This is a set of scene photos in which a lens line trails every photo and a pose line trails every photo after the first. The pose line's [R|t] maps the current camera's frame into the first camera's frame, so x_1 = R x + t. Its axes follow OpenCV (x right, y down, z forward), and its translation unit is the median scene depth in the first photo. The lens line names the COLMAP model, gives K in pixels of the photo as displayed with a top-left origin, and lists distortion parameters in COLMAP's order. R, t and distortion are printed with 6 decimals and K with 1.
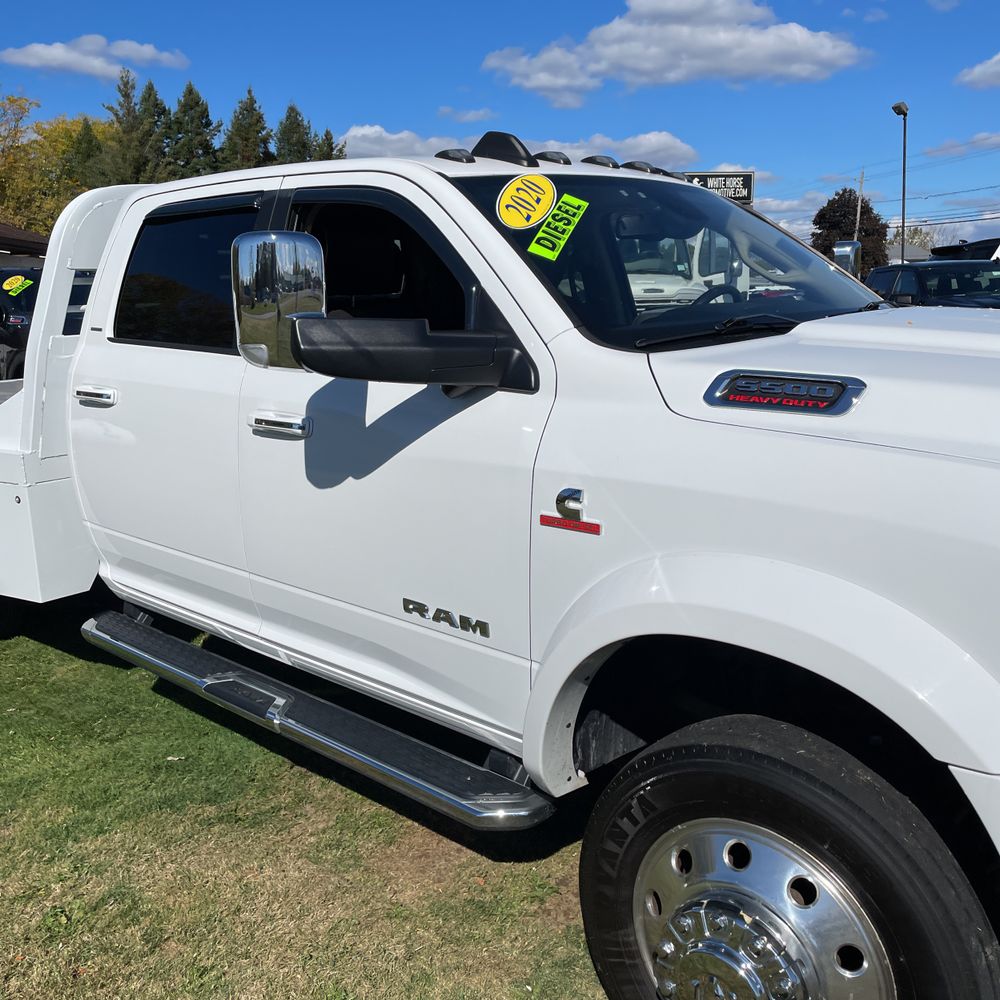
lens RADIAL K [[1023.3, 0, 464.1], [0, 1023.3, 483.2], [0, 0, 1]] dist [0.041976, 0.000000]
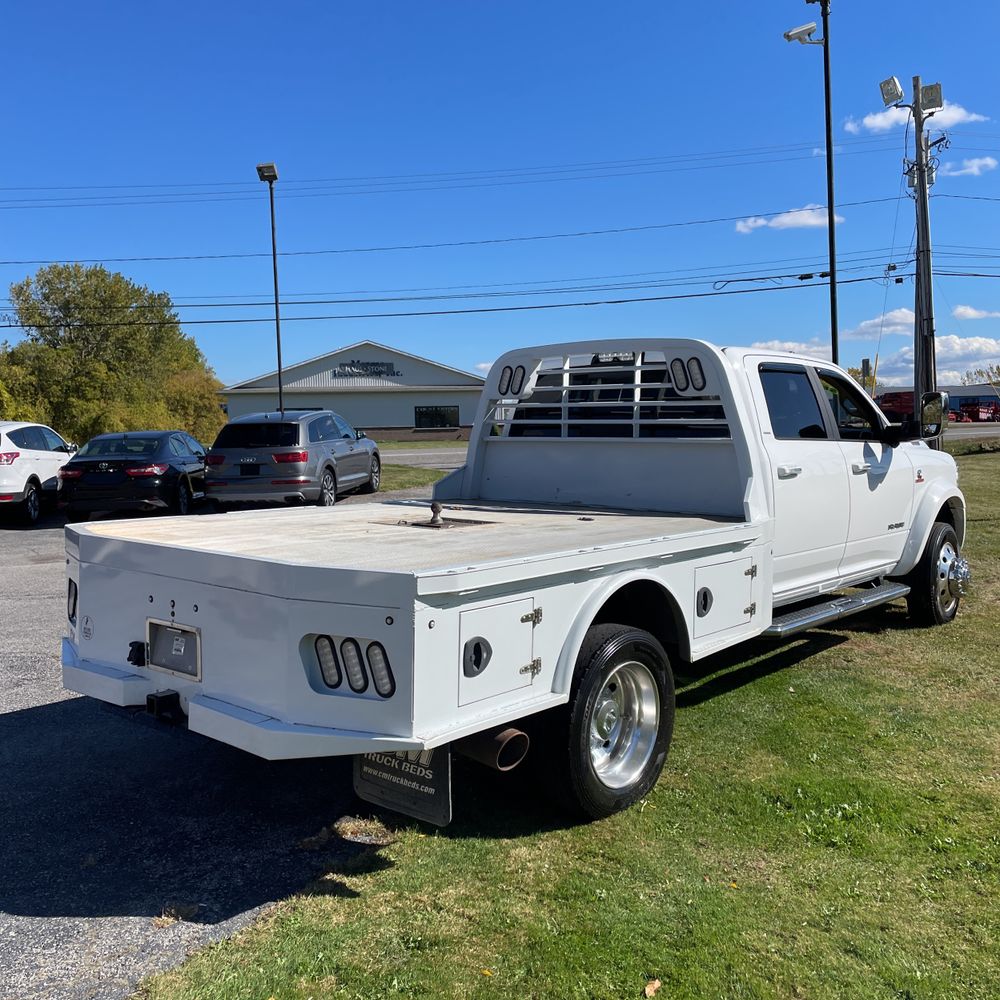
lens RADIAL K [[1023.3, 0, 500.1], [0, 1023.3, 483.1], [0, 0, 1]] dist [0.041976, 0.000000]
pose [[-0.070904, -0.031614, 0.996982, -0.185044], [0.197581, 0.979248, 0.045103, -0.021876], [-0.977719, 0.200183, -0.063186, 0.148086]]
